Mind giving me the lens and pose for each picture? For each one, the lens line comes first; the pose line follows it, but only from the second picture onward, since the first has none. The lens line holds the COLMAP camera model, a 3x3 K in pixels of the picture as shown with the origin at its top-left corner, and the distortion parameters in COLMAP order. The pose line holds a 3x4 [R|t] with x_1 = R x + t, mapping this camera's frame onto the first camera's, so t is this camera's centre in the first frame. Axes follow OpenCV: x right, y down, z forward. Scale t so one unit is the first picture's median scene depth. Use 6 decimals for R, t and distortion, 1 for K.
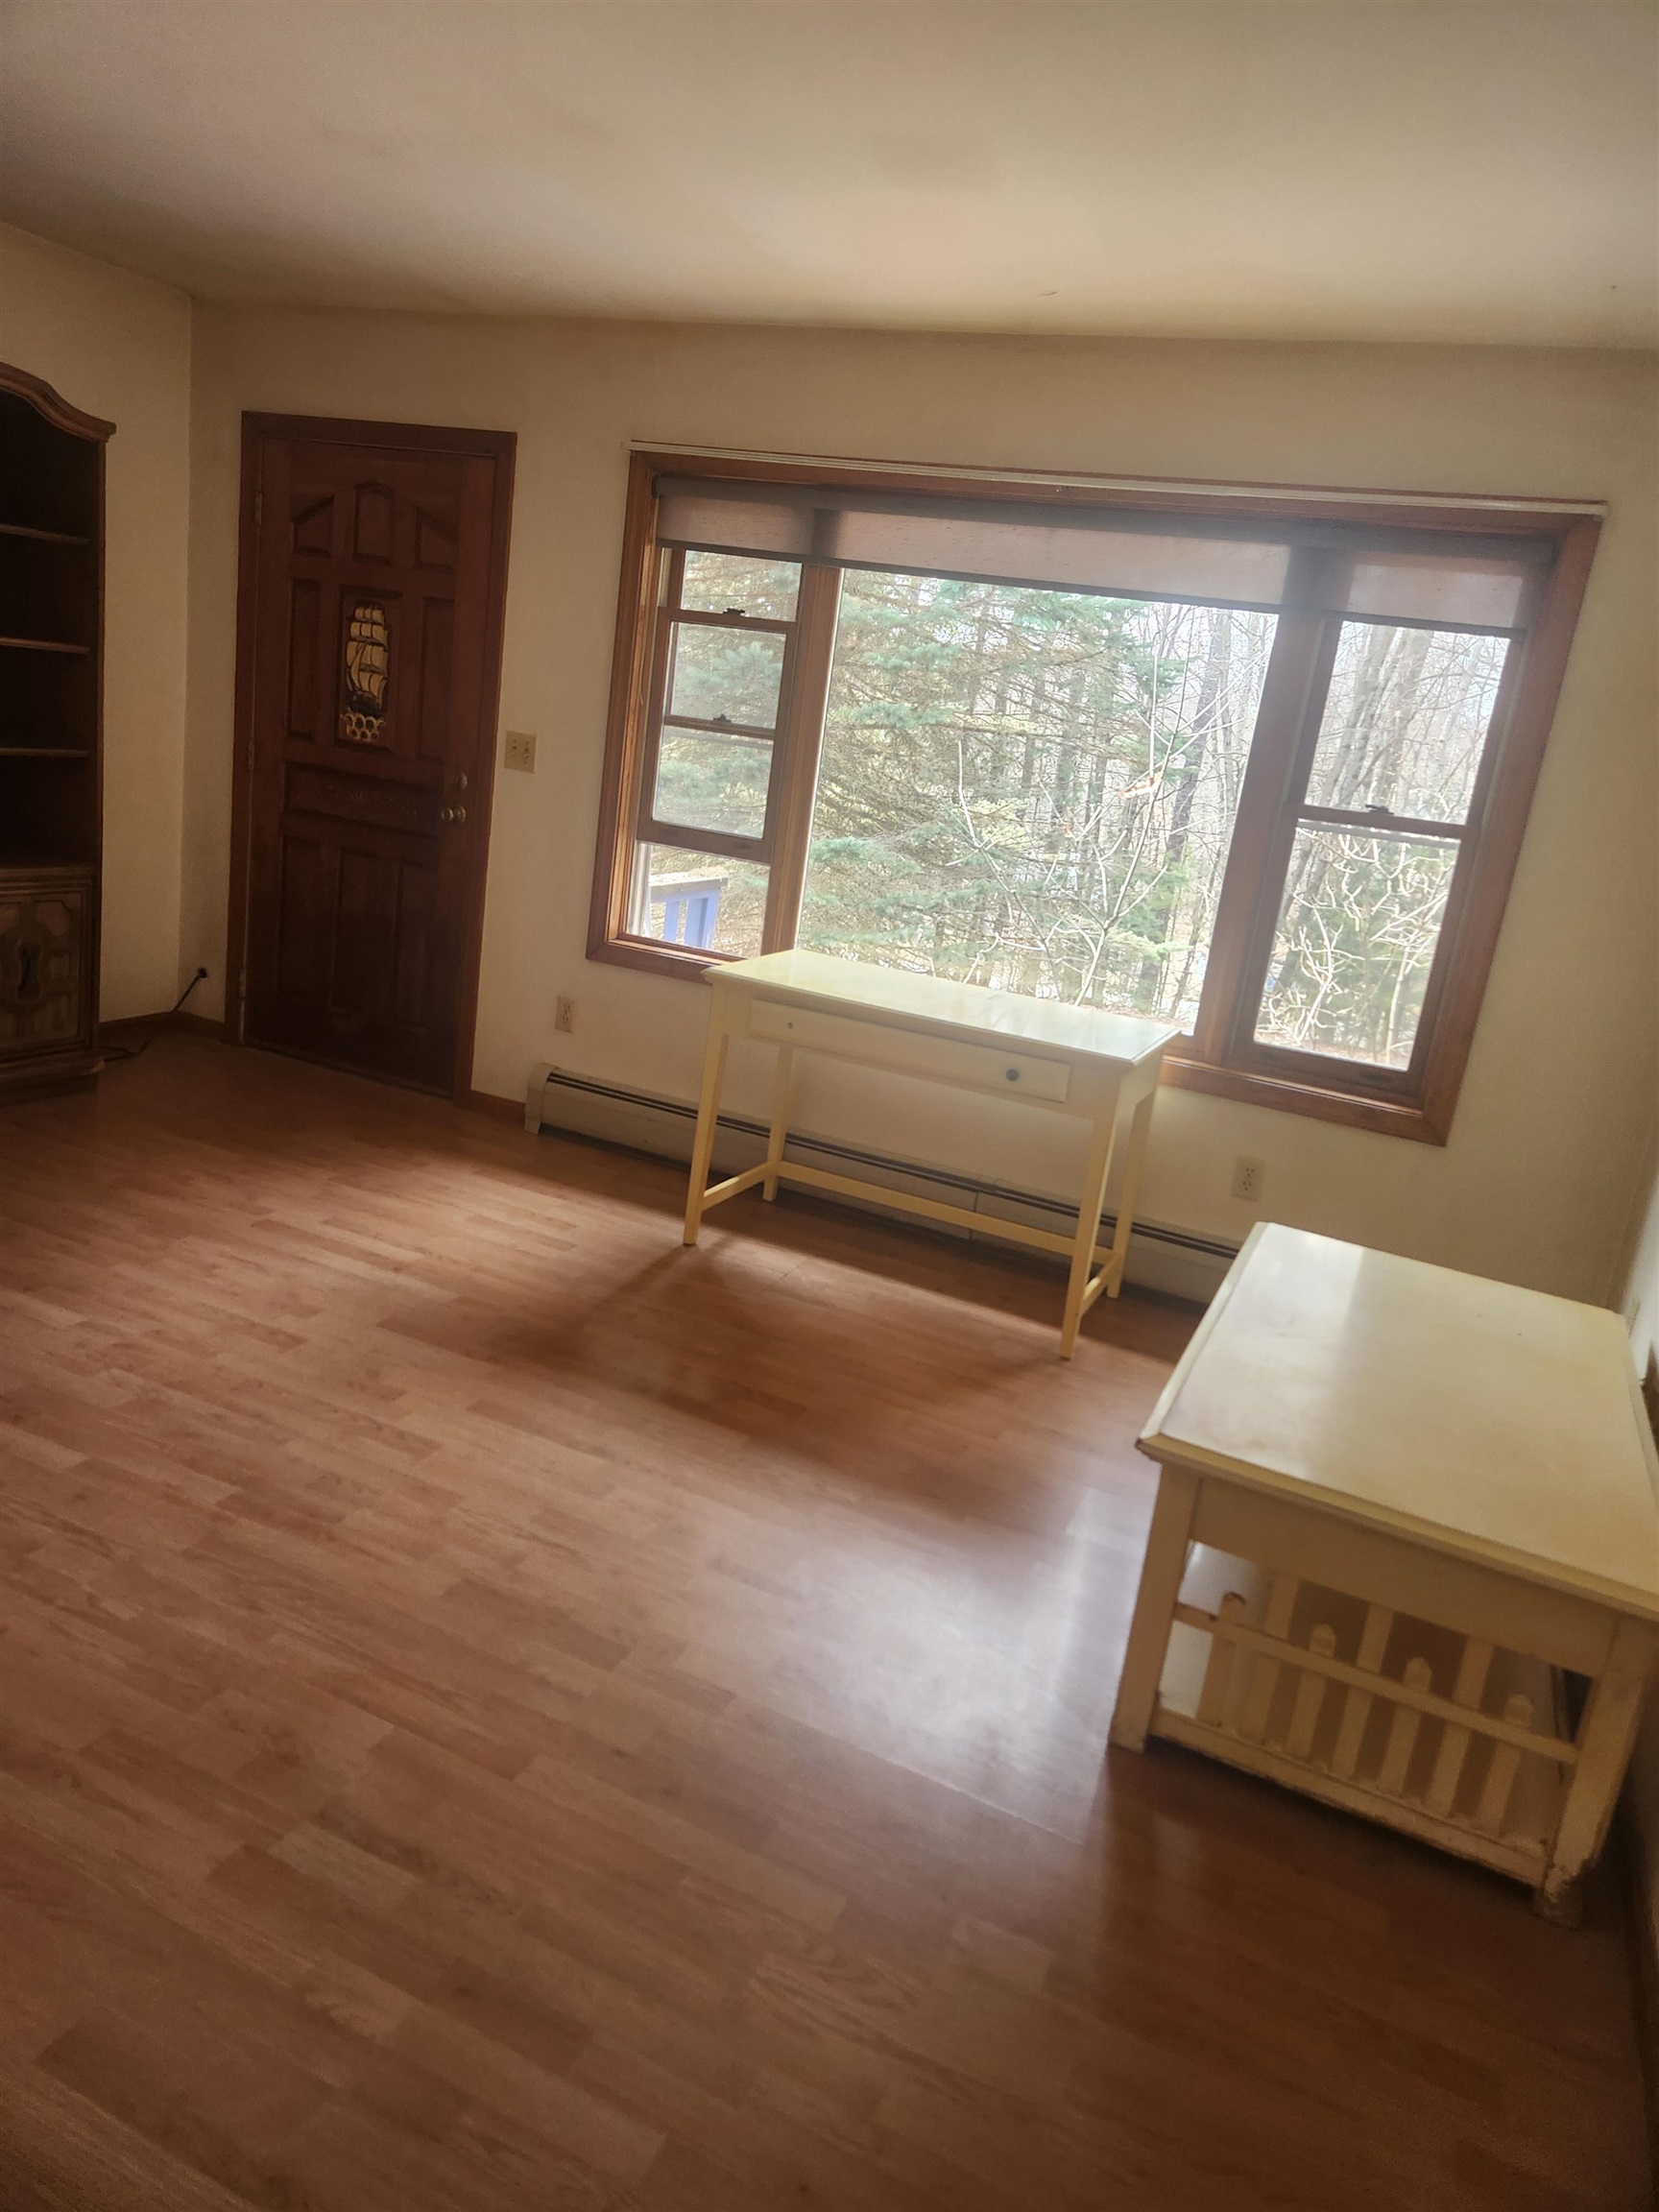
lens RADIAL K [[1470.6, 0, 835.4], [0, 1470.6, 1075.6], [0, 0, 1]] dist [0.092016, -0.074752]
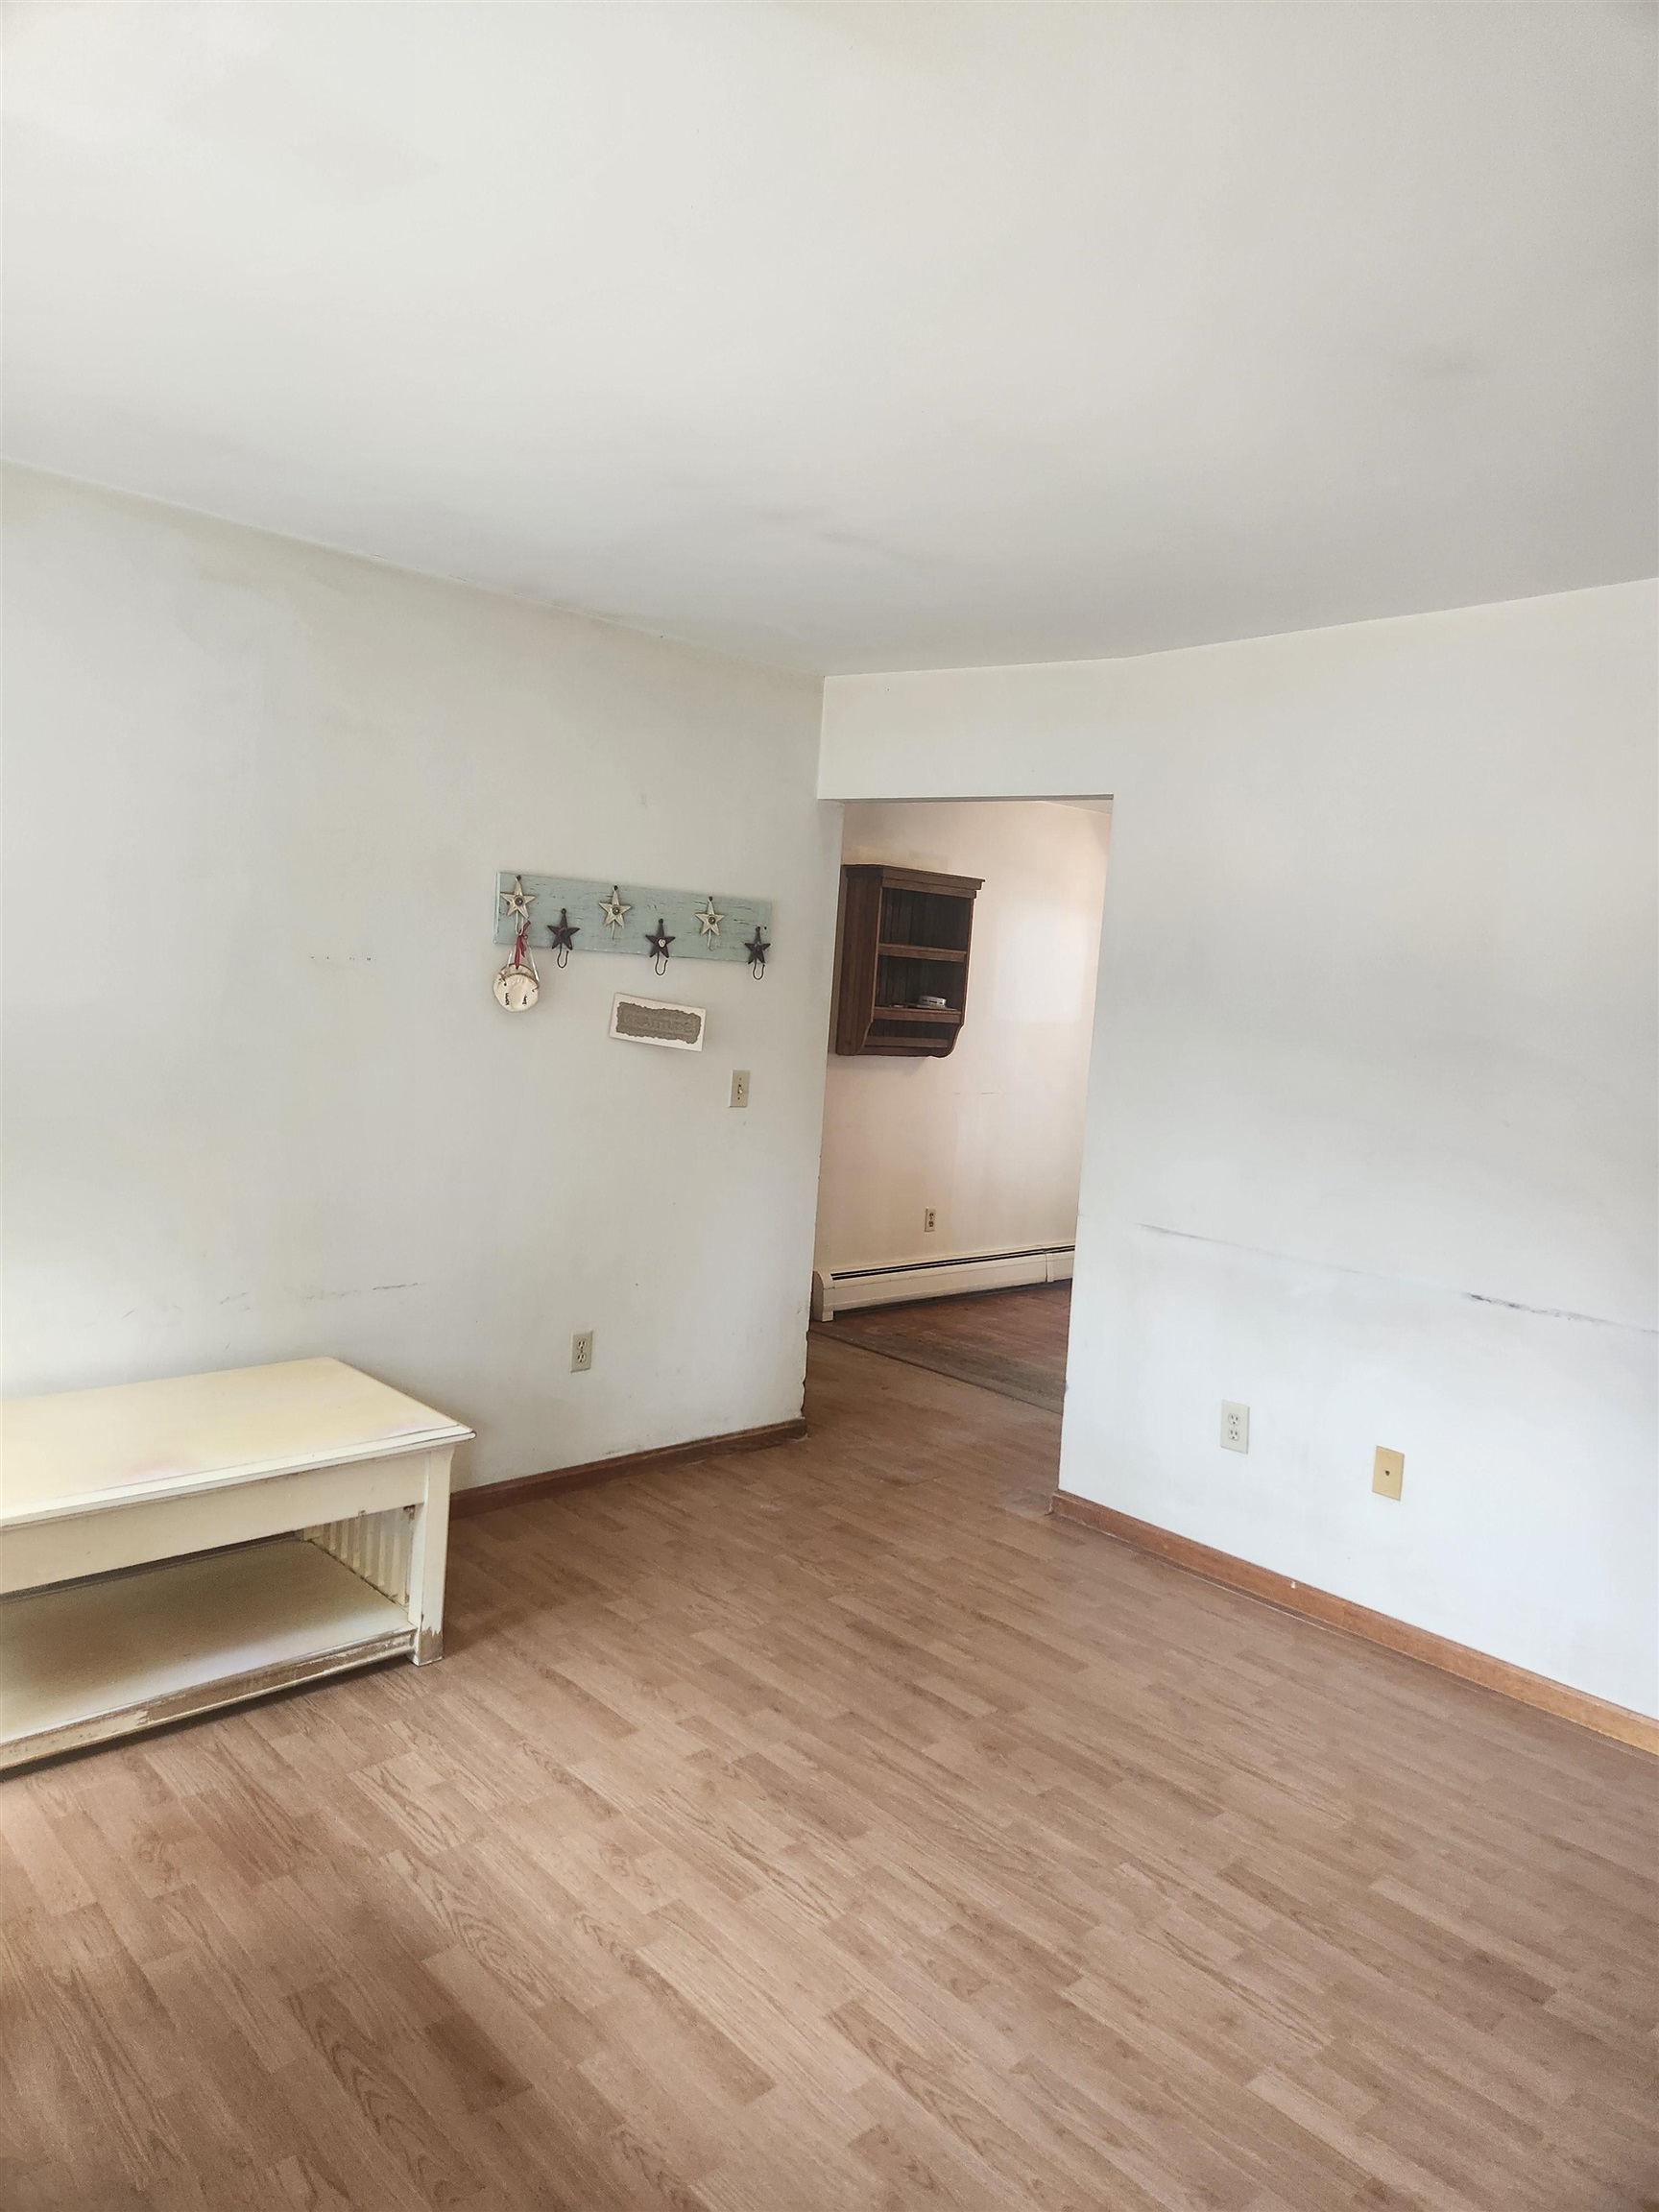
lens RADIAL K [[1470.6, 0, 835.4], [0, 1470.6, 1075.6], [0, 0, 1]] dist [0.092016, -0.074752]
pose [[-0.898937, -0.214089, 0.382201, -0.341456], [-0.084589, 0.940860, 0.328067, -0.338206], [-0.429833, 0.262581, -0.863884, 1.138450]]
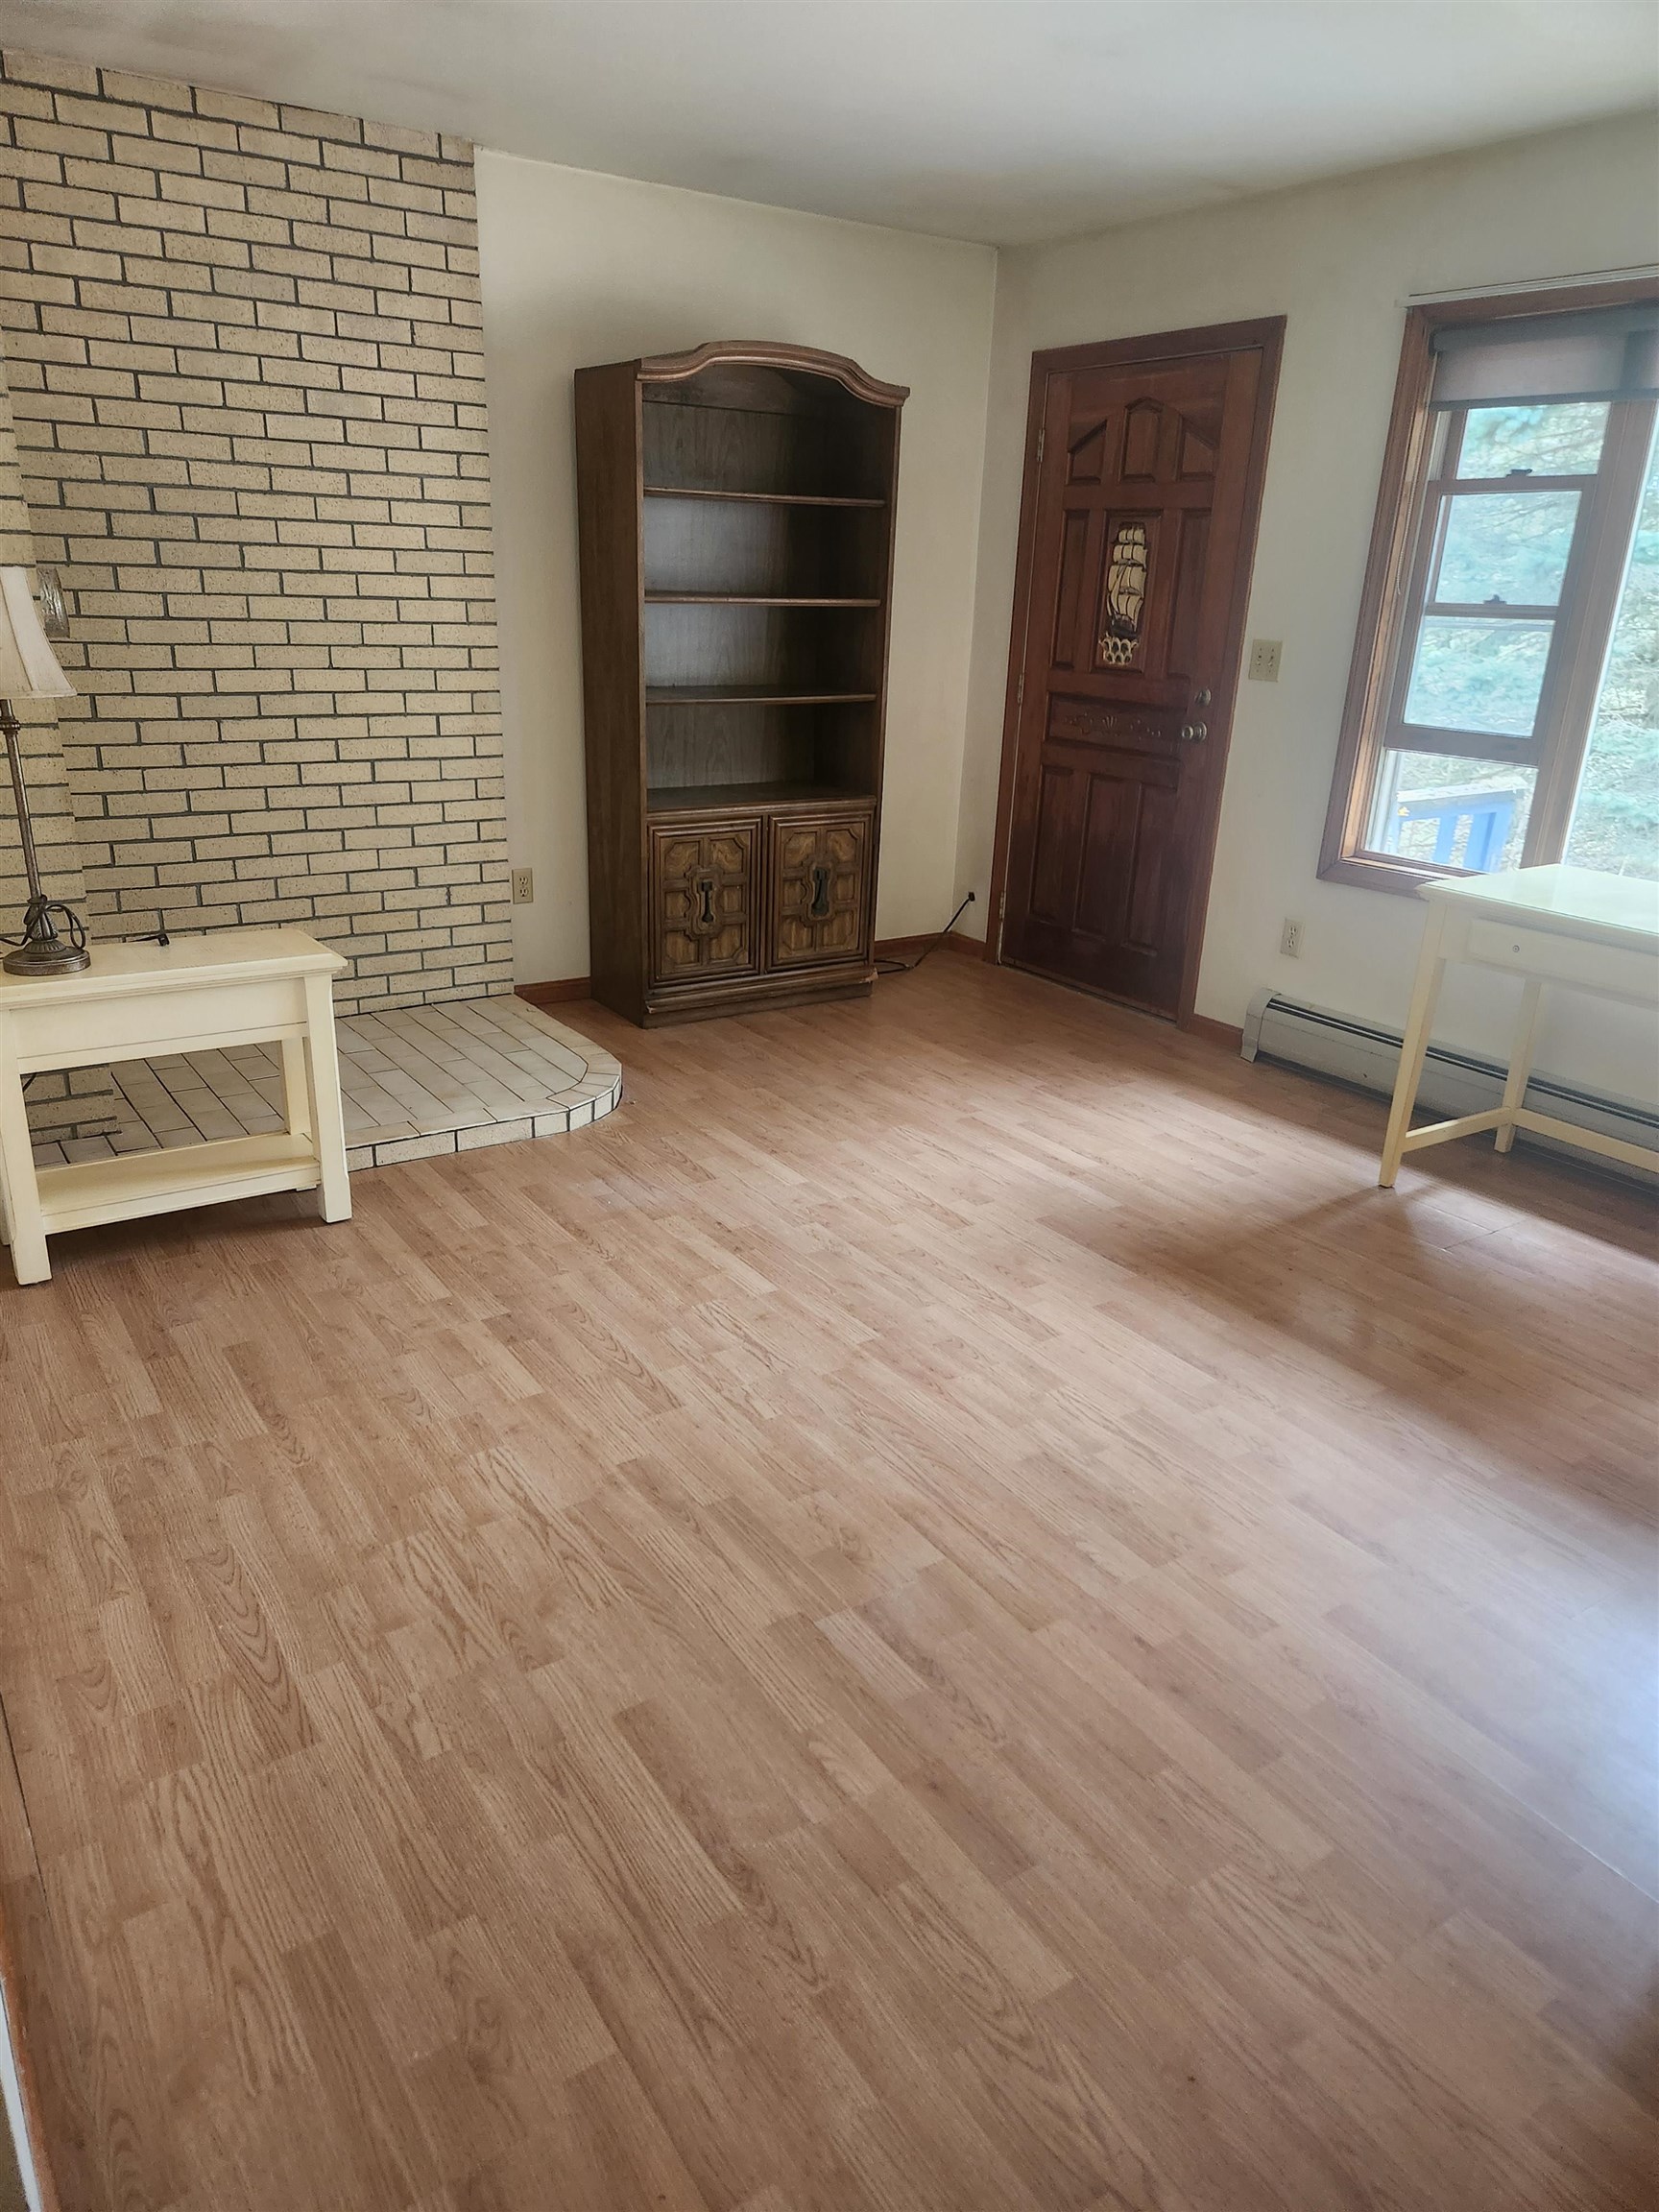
lens RADIAL K [[1477.8, 0, 801.8], [0, 1477.8, 1110.9], [0, 0, 1]] dist [0.089546, -0.081068]
pose [[0.838535, 0.084983, -0.538179, 0.098779], [-0.051588, 0.995707, 0.076853, 0.014853], [0.542400, -0.036680, 0.839319, 0.017931]]
